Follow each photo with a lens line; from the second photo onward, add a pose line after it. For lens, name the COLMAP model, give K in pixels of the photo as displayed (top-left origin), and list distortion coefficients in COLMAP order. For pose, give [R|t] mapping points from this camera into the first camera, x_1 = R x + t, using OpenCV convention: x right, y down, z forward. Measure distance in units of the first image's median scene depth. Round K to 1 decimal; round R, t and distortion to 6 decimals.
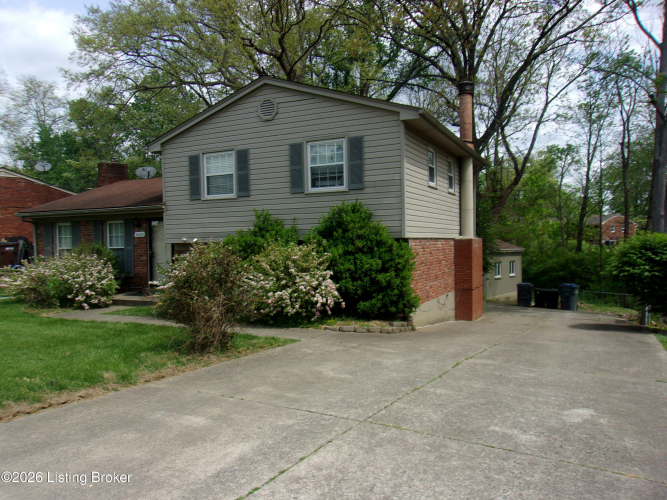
lens RADIAL K [[530.8, 0, 327.1], [0, 530.8, 249.9], [0, 0, 1]] dist [-0.001577, 0.013291]
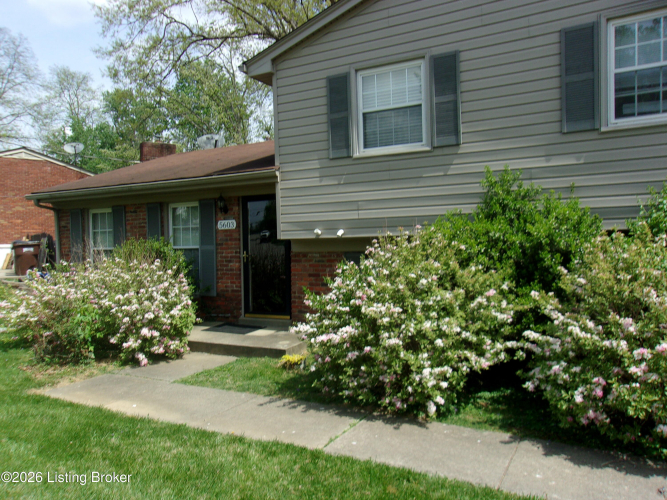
lens RADIAL K [[530.8, 0, 327.1], [0, 530.8, 249.9], [0, 0, 1]] dist [-0.001577, 0.013291]
pose [[0.998600, -0.002127, -0.052851, -0.235033], [0.002075, 0.999997, -0.001038, -0.000929], [0.052853, 0.000927, 0.998602, 0.467109]]
